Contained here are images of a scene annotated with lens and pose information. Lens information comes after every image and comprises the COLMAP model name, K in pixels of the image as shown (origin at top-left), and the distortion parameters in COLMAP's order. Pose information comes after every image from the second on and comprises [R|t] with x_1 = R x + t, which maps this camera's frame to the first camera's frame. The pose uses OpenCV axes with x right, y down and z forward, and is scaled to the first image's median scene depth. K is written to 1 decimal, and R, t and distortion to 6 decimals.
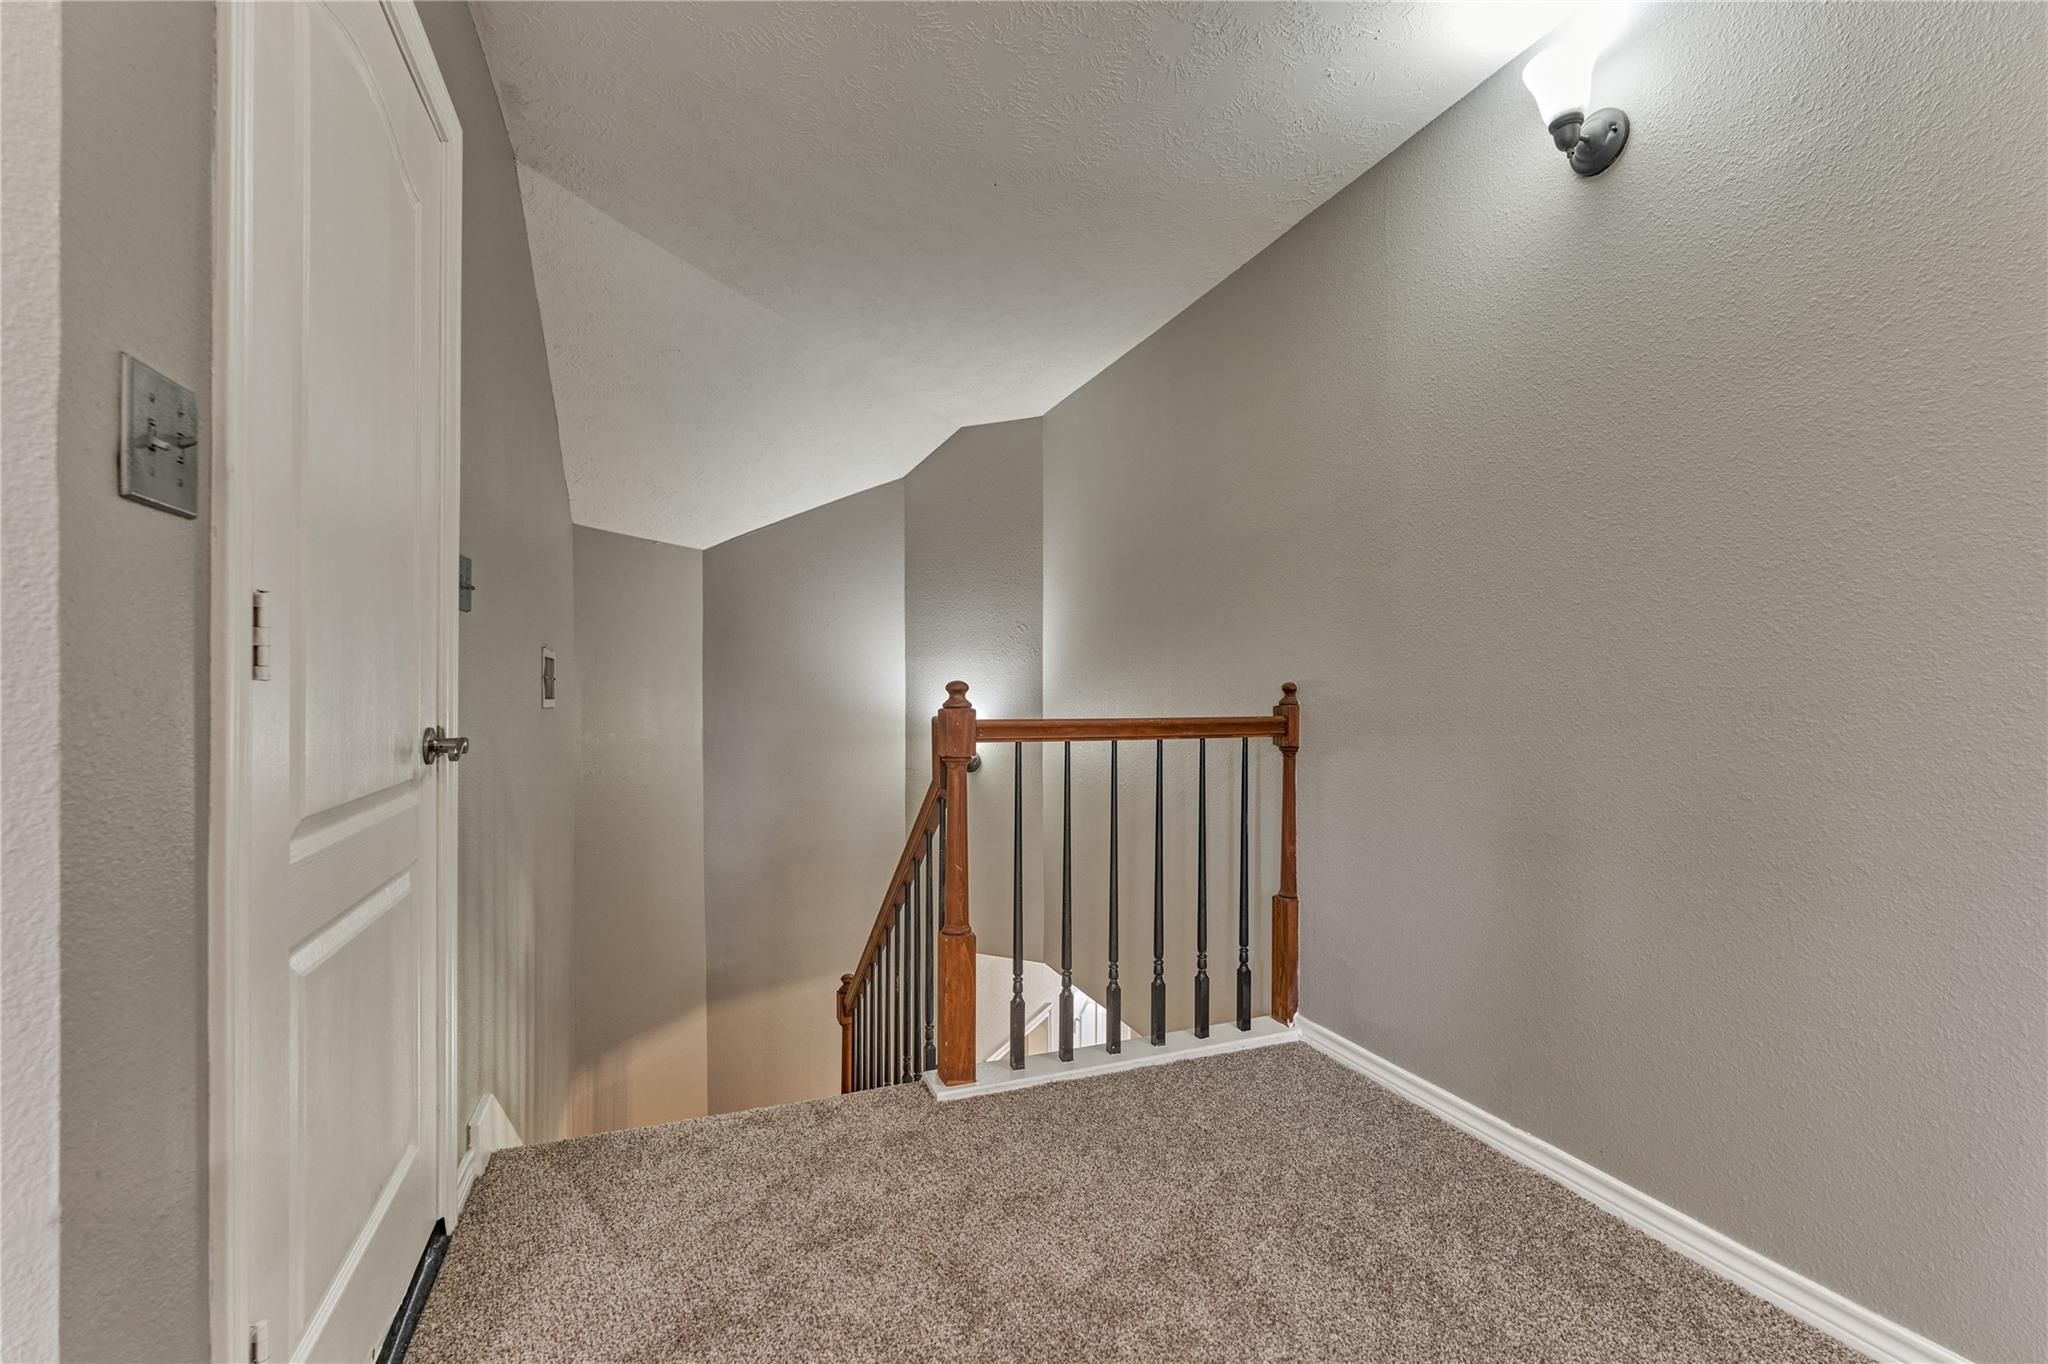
lens RADIAL K [[909.1, 0, 1026.6], [0, 909.1, 683.5], [0, 0, 1]] dist [-0.001312, 0.000713]
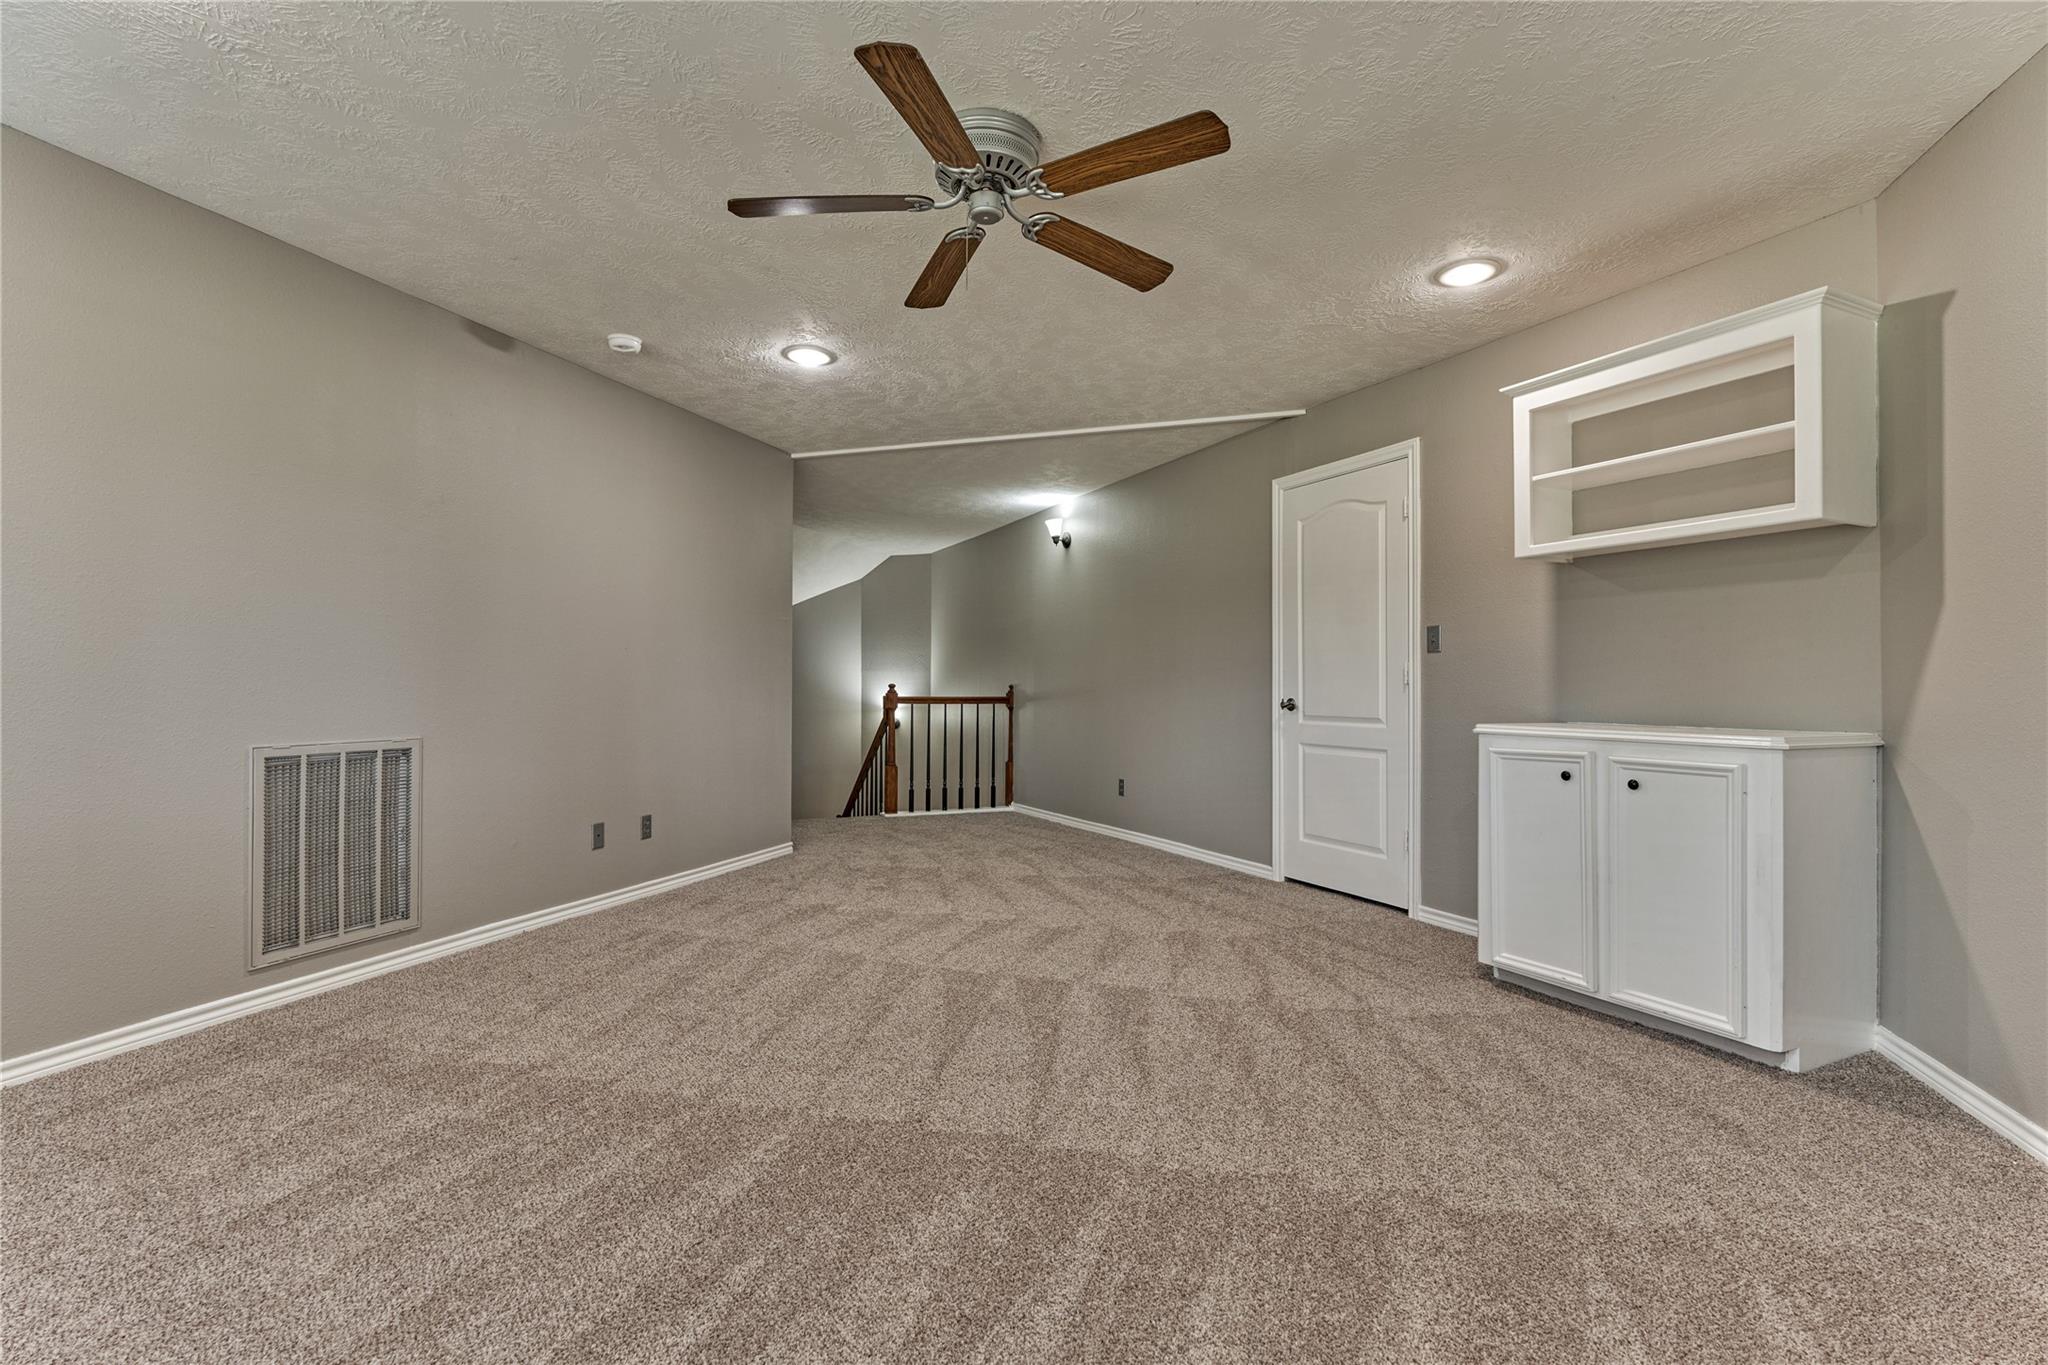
lens RADIAL K [[967.3, 0, 1019.2], [0, 967.3, 680.5], [0, 0, 1]] dist [-0.000803, -0.000743]
pose [[0.997569, 0.004857, 0.069517, 0.107382], [-0.004436, 0.999971, -0.006211, 0.004384], [-0.069545, 0.005888, 0.997561, -1.979087]]
